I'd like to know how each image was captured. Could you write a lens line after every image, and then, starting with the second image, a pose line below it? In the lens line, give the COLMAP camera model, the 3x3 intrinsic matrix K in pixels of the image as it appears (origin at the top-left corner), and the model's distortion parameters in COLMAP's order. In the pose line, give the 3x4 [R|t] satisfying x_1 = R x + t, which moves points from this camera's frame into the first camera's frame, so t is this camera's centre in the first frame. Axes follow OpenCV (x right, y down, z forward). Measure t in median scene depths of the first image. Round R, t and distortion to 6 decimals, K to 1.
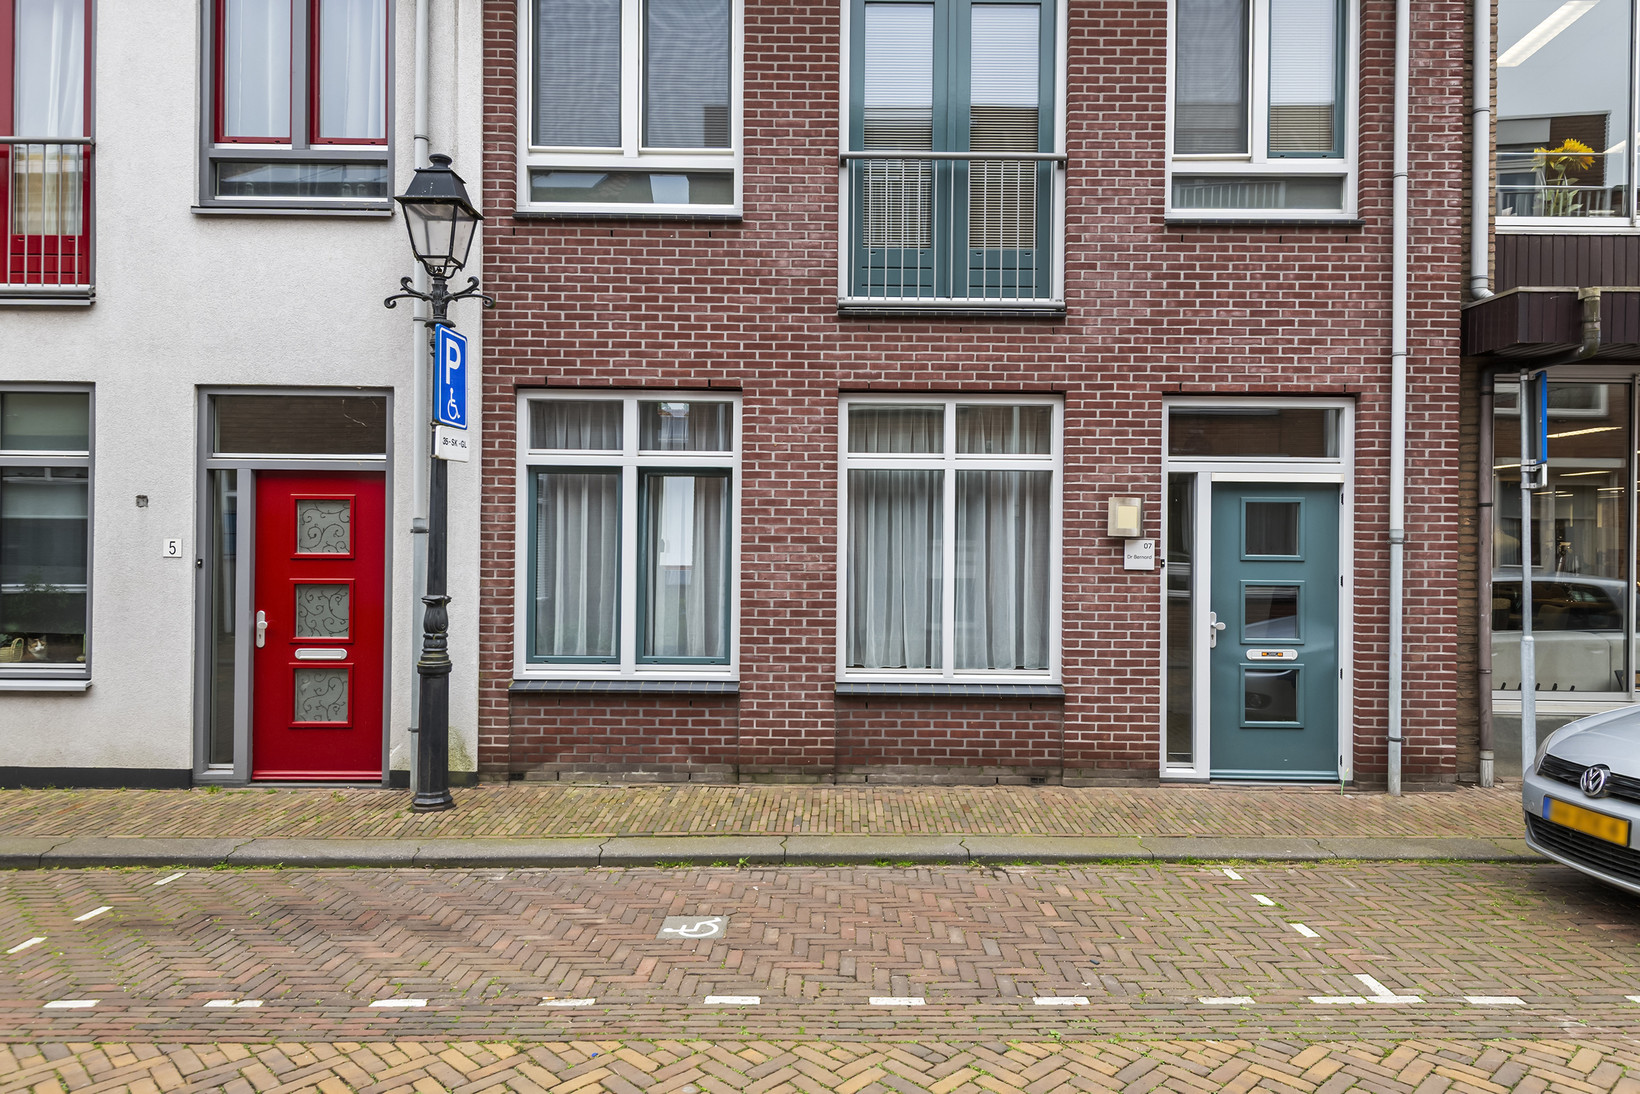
lens RADIAL K [[1021.4, 0, 819.5], [0, 1021.4, 538.8], [0, 0, 1]] dist [0.029338, -0.012570]
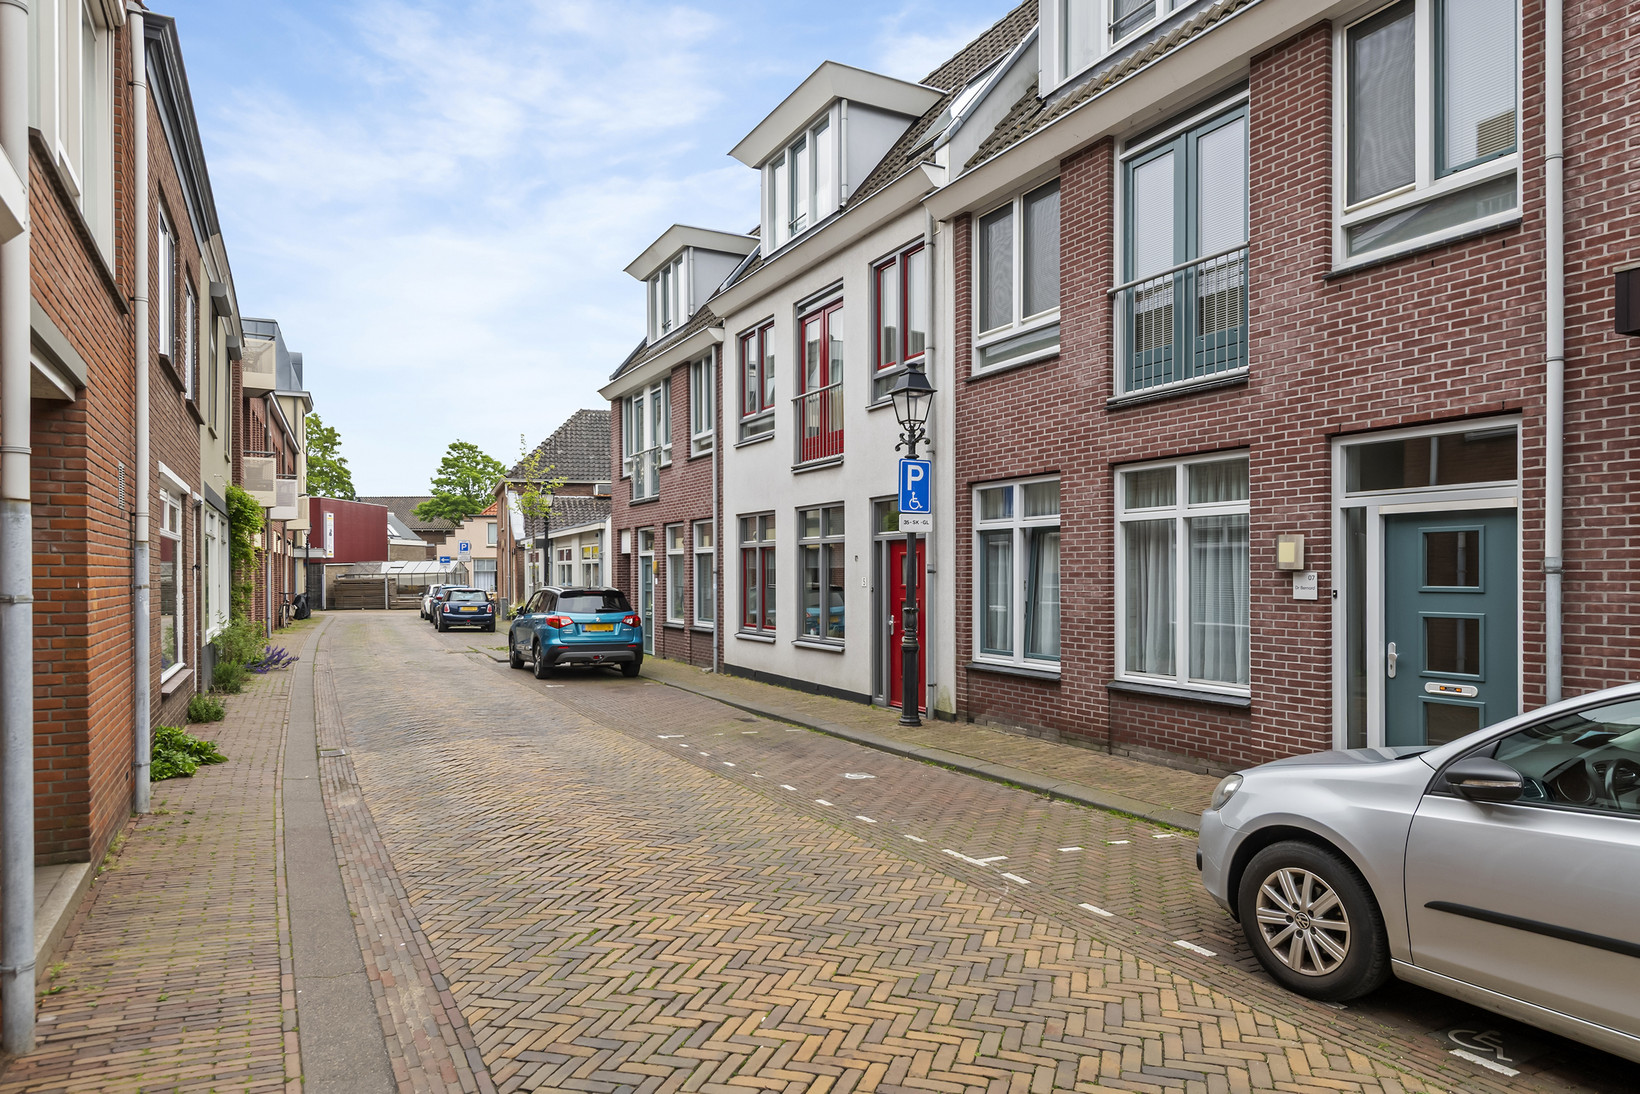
lens RADIAL K [[1021.4, 0, 819.5], [0, 1021.4, 561.5], [0, 0, 1]] dist [0.029338, -0.012570]
pose [[0.460328, -0.020335, -0.887516, 1.047798], [0.011577, 0.999790, -0.016903, 0.002197], [0.887673, -0.002494, 0.460467, 0.029911]]
